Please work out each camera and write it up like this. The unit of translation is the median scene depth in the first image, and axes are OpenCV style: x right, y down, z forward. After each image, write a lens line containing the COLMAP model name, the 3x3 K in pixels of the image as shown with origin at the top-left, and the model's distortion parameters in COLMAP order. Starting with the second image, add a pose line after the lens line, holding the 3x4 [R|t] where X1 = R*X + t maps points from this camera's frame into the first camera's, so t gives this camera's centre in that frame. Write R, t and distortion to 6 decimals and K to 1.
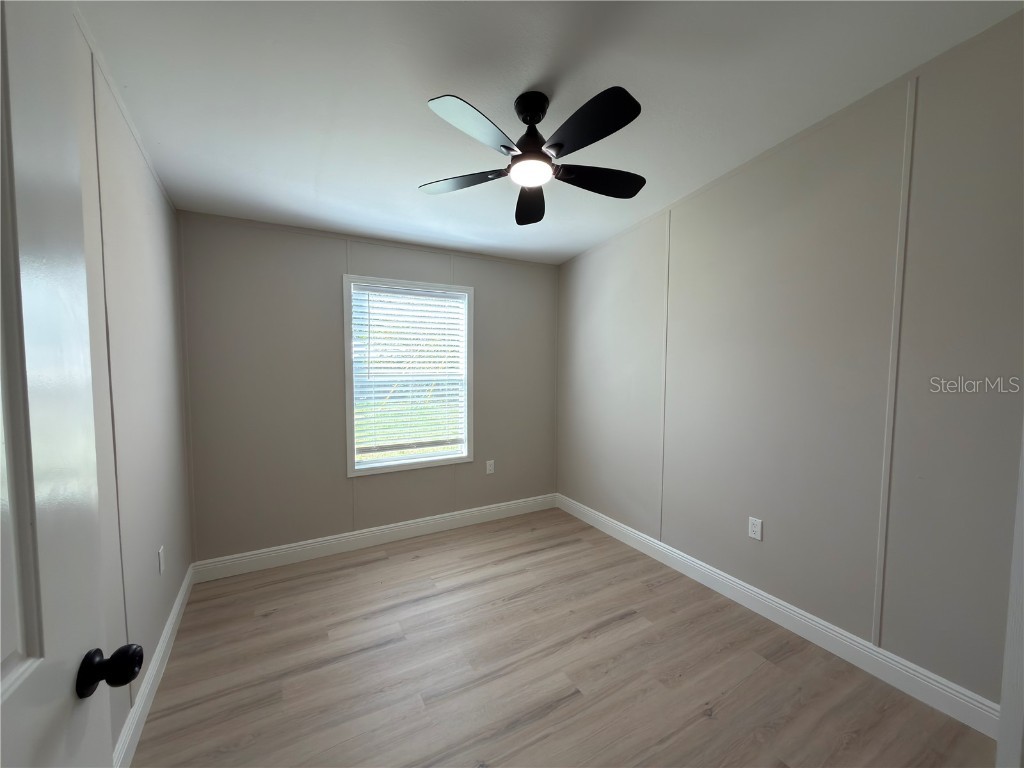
lens RADIAL K [[409.0, 0, 512.7], [0, 409.0, 384.3], [0, 0, 1]] dist [0.000986, 0.000353]
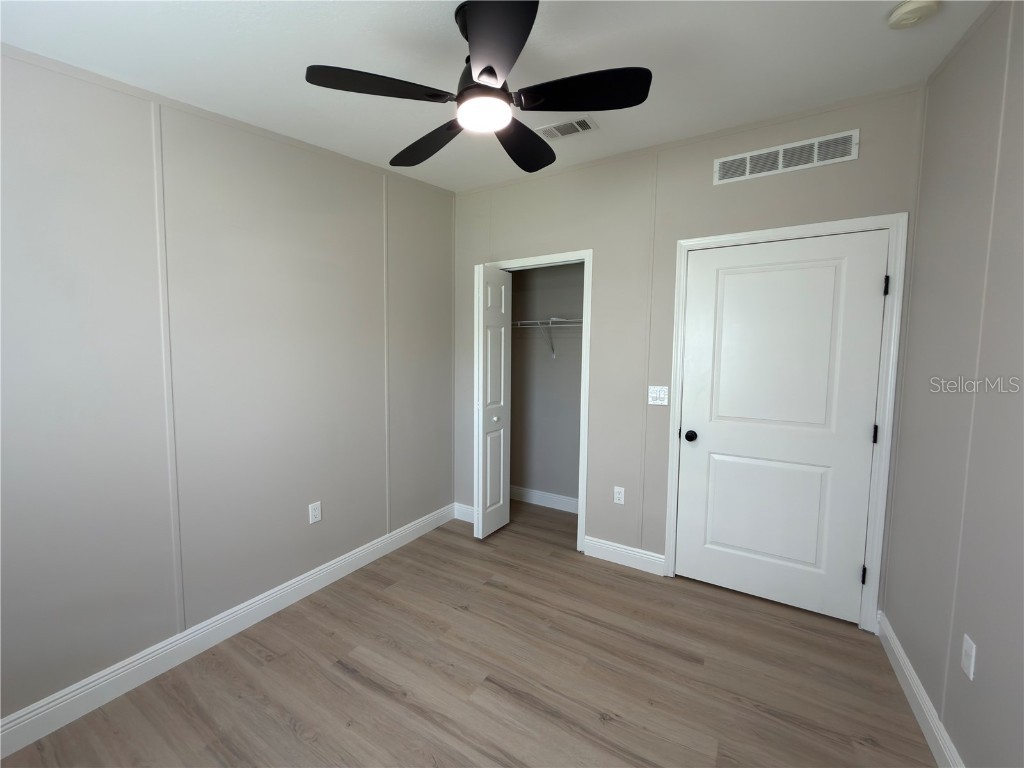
lens RADIAL K [[409.0, 0, 512.7], [0, 409.0, 384.3], [0, 0, 1]] dist [0.000986, 0.000353]
pose [[-0.500136, -0.072262, 0.862927, -0.629786], [0.029803, 0.994485, 0.100552, -0.070961], [-0.865434, 0.076008, -0.495224, 1.258889]]
